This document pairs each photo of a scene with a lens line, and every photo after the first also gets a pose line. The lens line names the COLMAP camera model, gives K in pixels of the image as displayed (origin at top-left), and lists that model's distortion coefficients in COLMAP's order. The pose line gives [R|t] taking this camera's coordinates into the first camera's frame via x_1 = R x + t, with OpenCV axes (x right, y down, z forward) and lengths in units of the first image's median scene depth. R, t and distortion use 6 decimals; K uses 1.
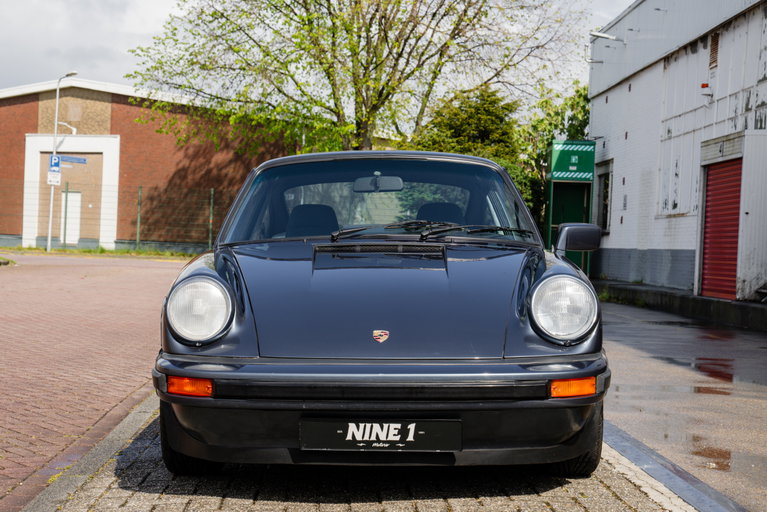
lens RADIAL K [[1464.0, 0, 336.0], [0, 1464.0, 270.1], [0, 0, 1]] dist [0.262430, 0.308167]
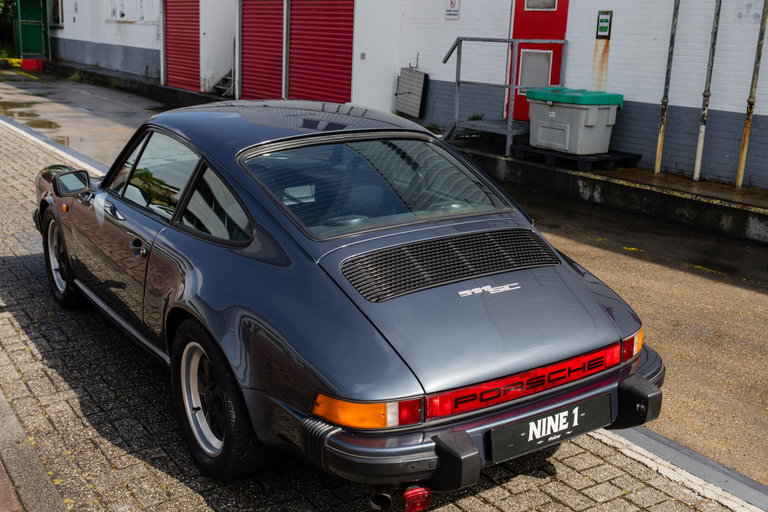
lens RADIAL K [[870.9, 0, 369.9], [0, 870.9, 259.8], [0, 0, 1]] dist [0.018891, 0.007472]
pose [[0.843790, -0.139440, 0.518242, -0.046964], [0.002657, 0.966730, 0.255785, -0.027585], [-0.536667, -0.214452, 0.816088, 0.095095]]
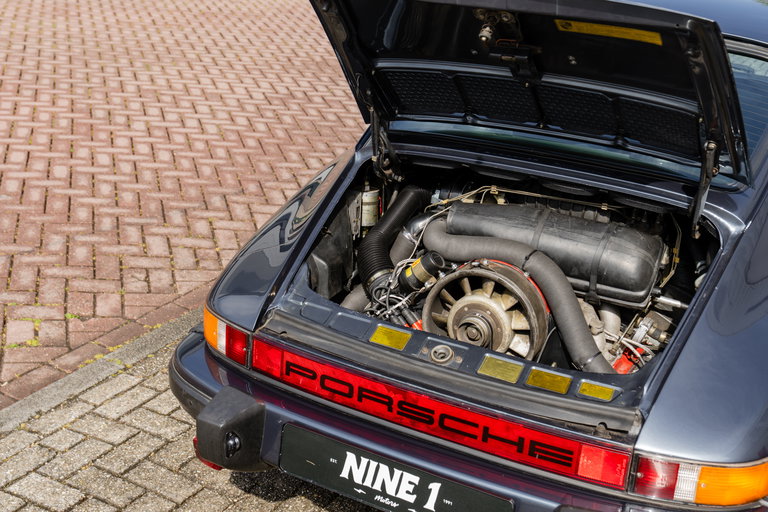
lens RADIAL K [[927.6, 0, 382.3], [0, 927.6, 256.6], [0, 0, 1]] dist [-0.003519, -0.316841]
pose [[0.874693, 0.220838, -0.431443, 0.033972], [-0.066471, 0.936412, 0.344550, -0.021961], [0.480098, -0.272697, 0.833752, 0.108876]]
